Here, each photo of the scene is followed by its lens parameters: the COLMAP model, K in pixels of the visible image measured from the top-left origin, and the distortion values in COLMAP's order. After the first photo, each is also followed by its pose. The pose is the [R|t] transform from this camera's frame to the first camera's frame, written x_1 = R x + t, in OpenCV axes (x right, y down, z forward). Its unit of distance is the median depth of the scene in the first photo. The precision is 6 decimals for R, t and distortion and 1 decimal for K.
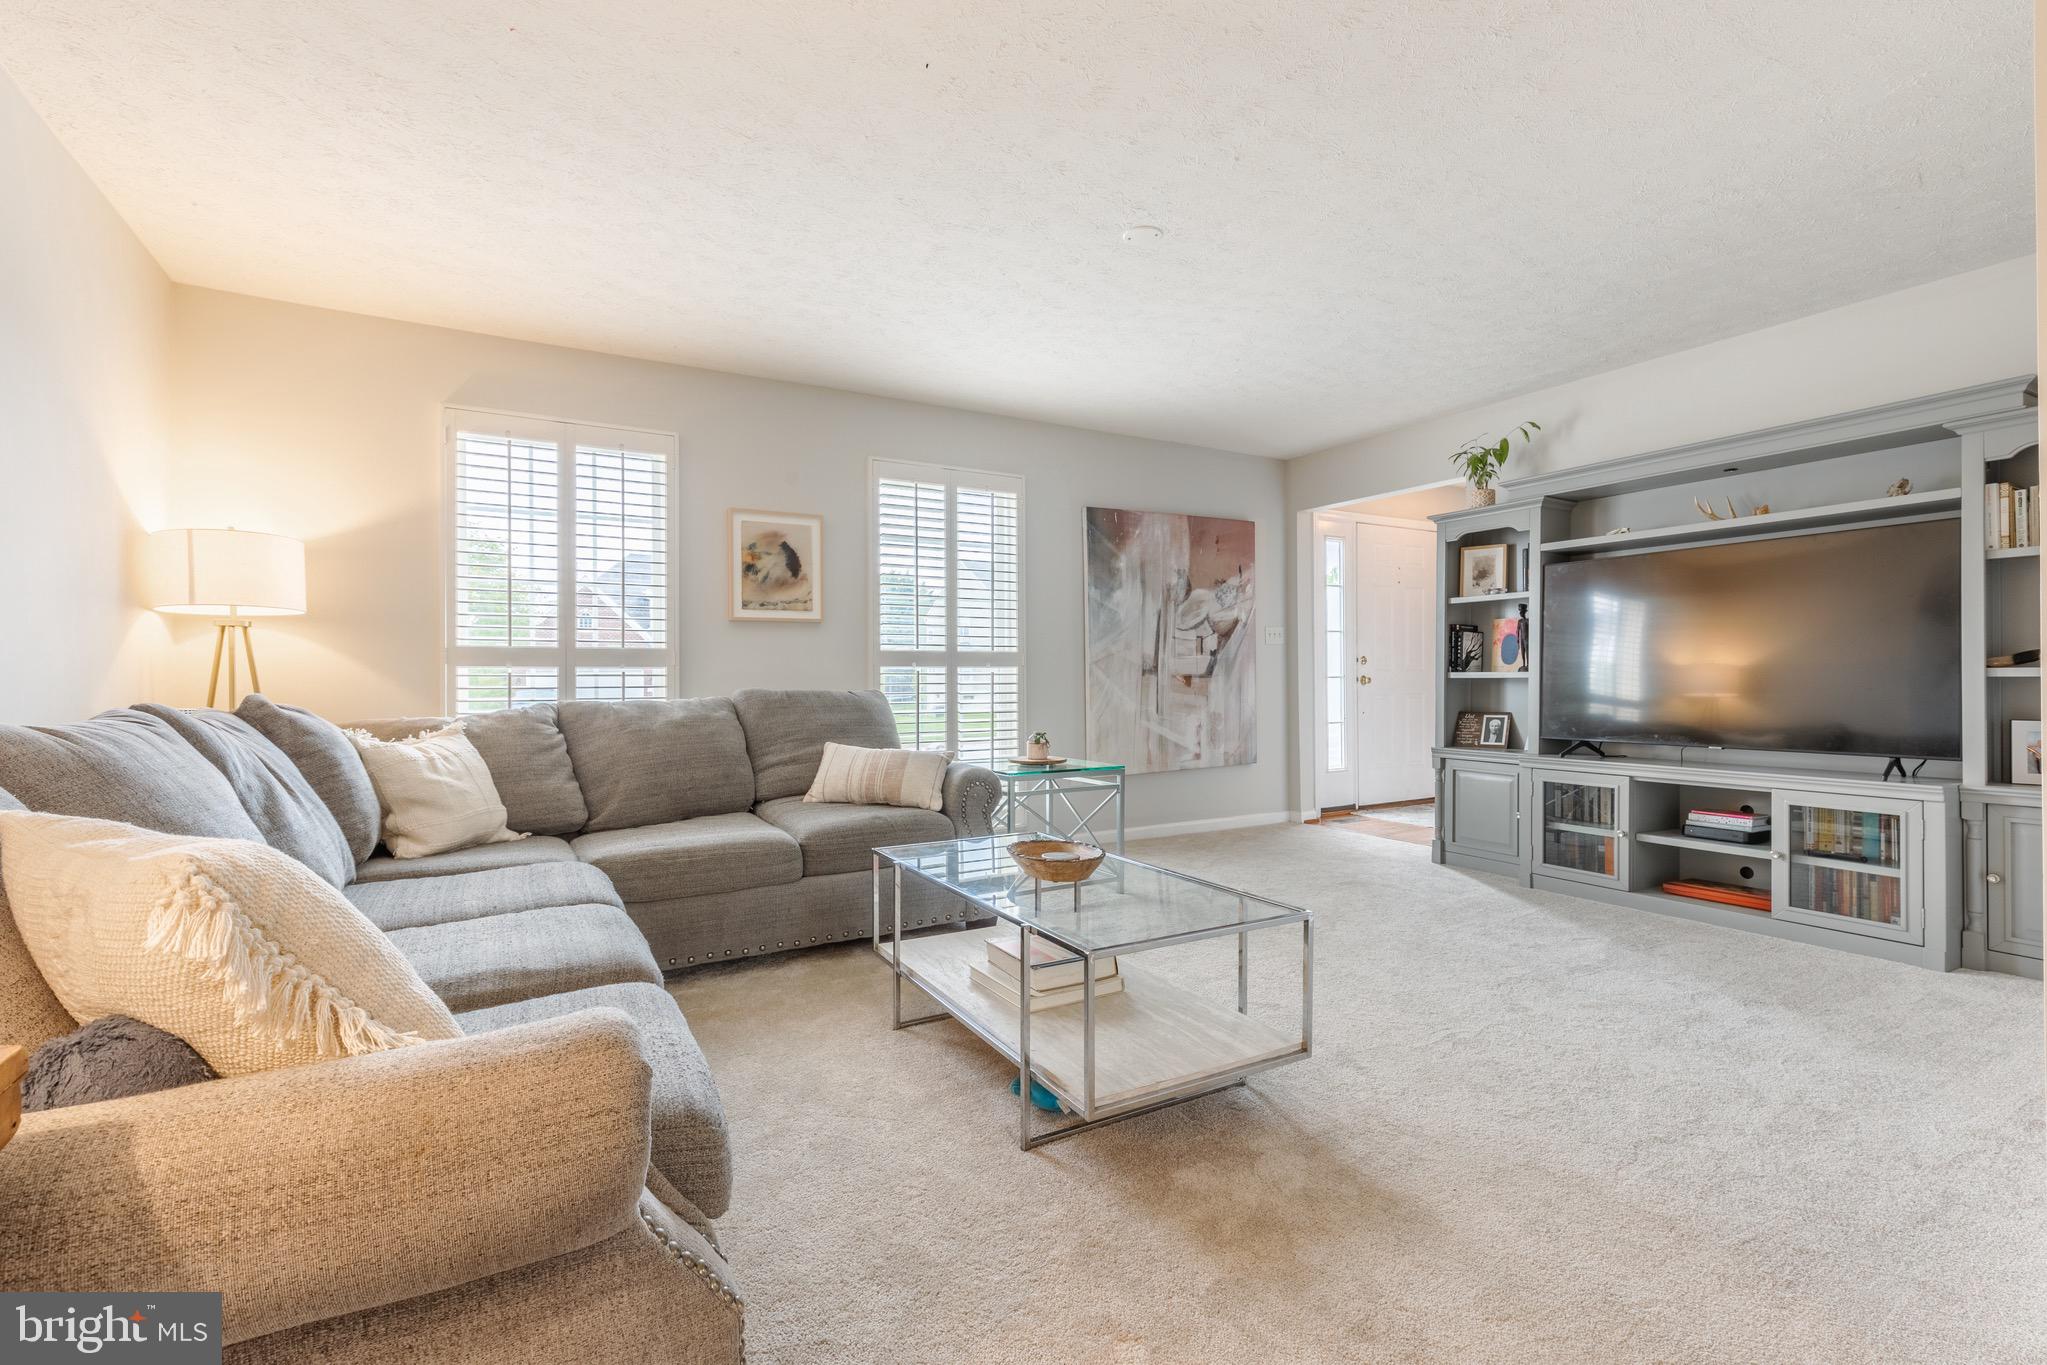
lens RADIAL K [[921.3, 0, 1023.3], [0, 921.3, 667.9], [0, 0, 1]] dist [0.028979, -0.000059]
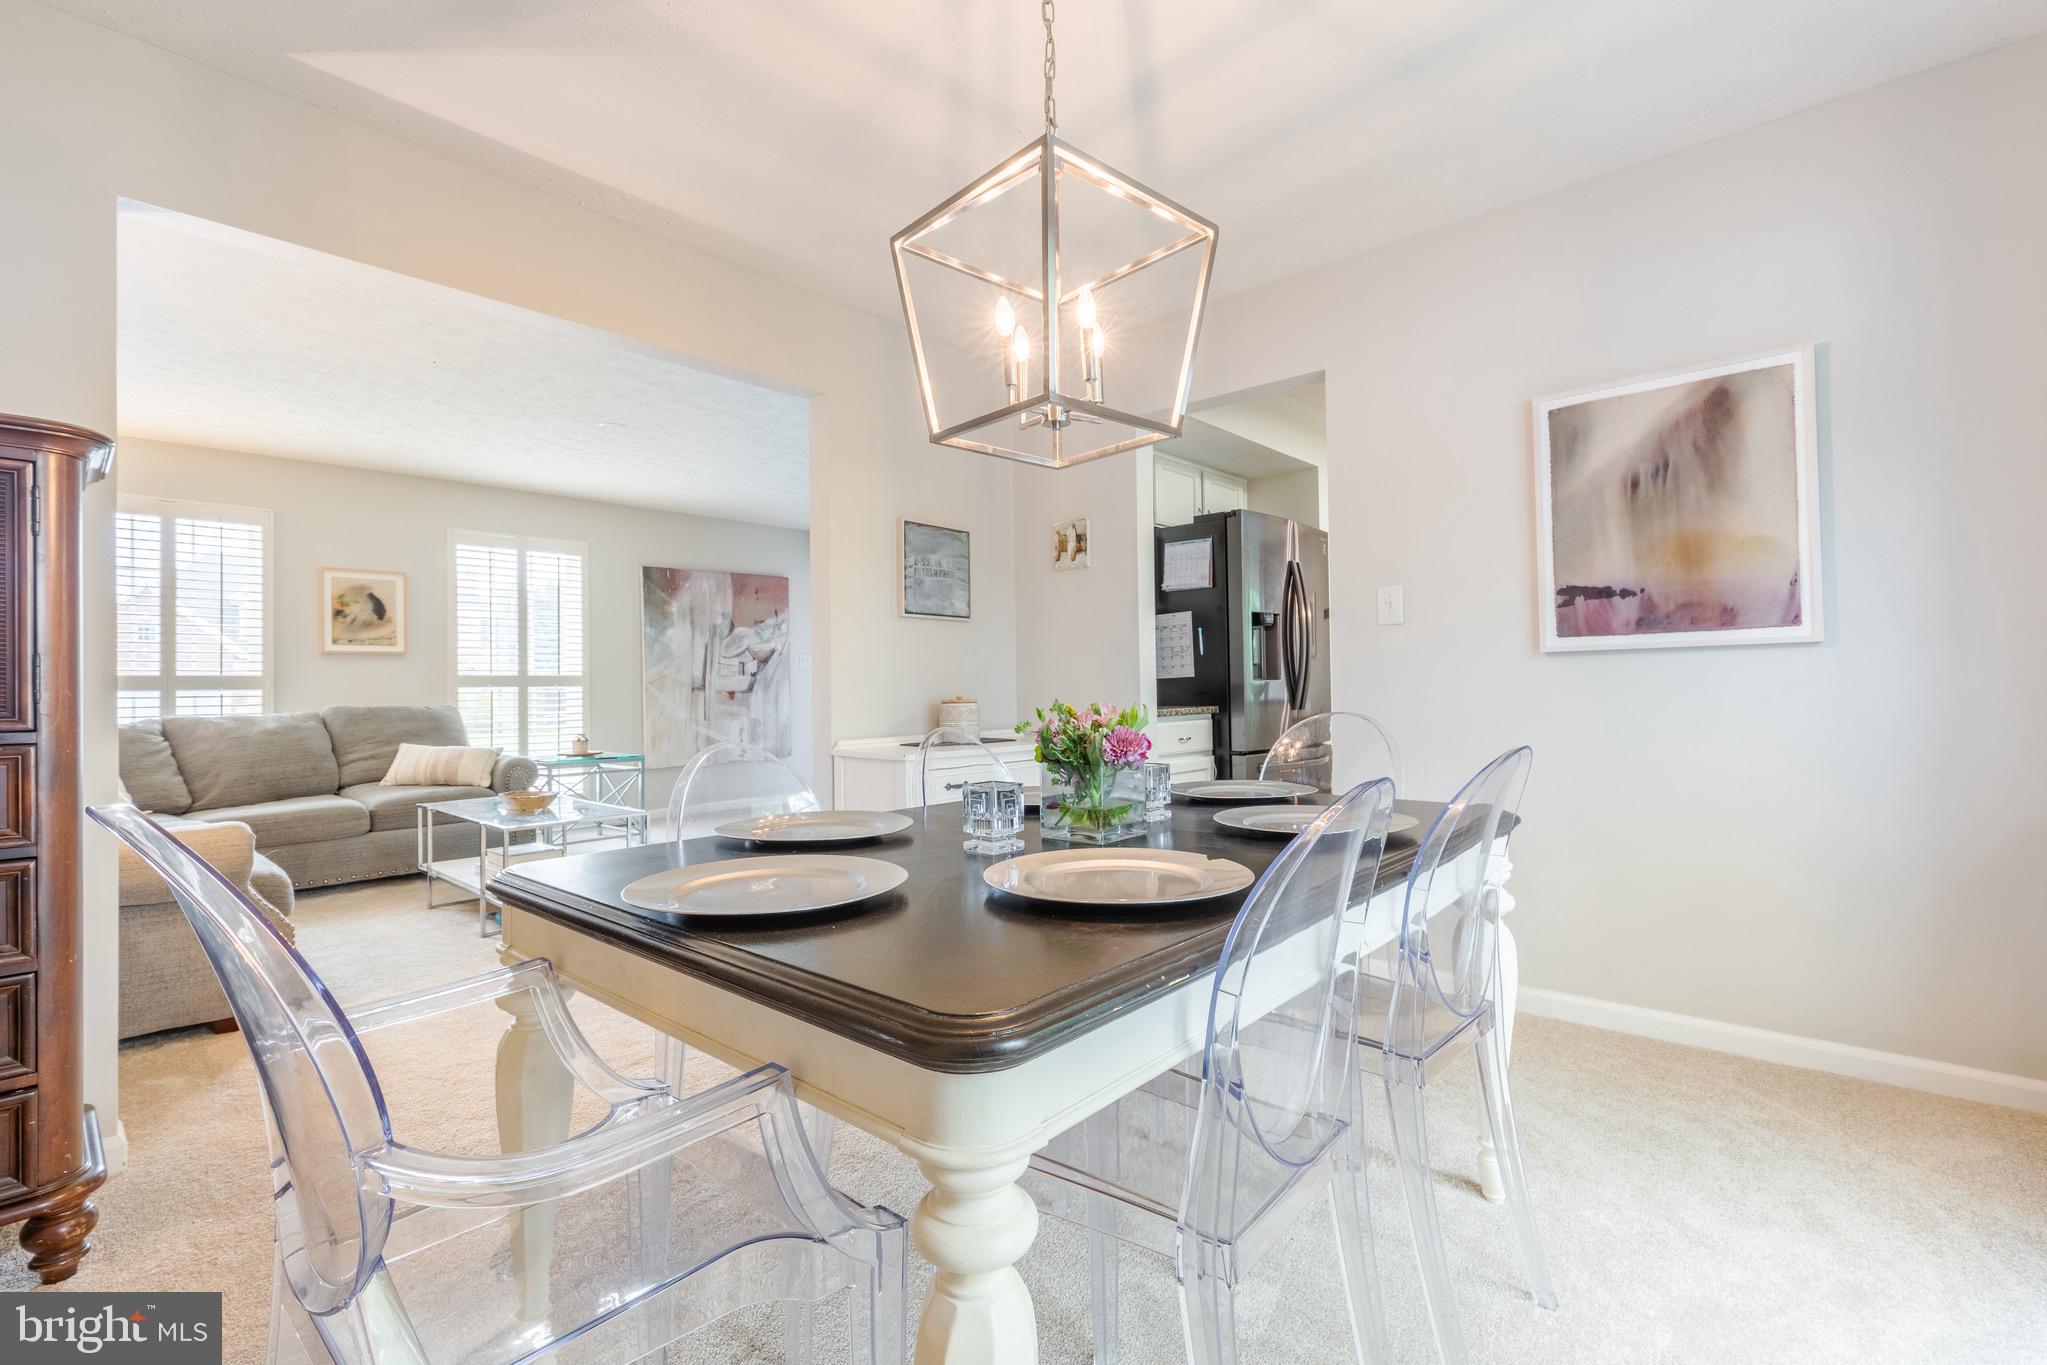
lens RADIAL K [[928.4, 0, 1029.4], [0, 928.4, 674.0], [0, 0, 1]] dist [0.005155, -0.000407]
pose [[0.949234, -0.003864, 0.314546, 0.207309], [0.006142, 0.999962, -0.006251, -0.007709], [-0.314510, 0.007866, 0.949222, -0.532029]]
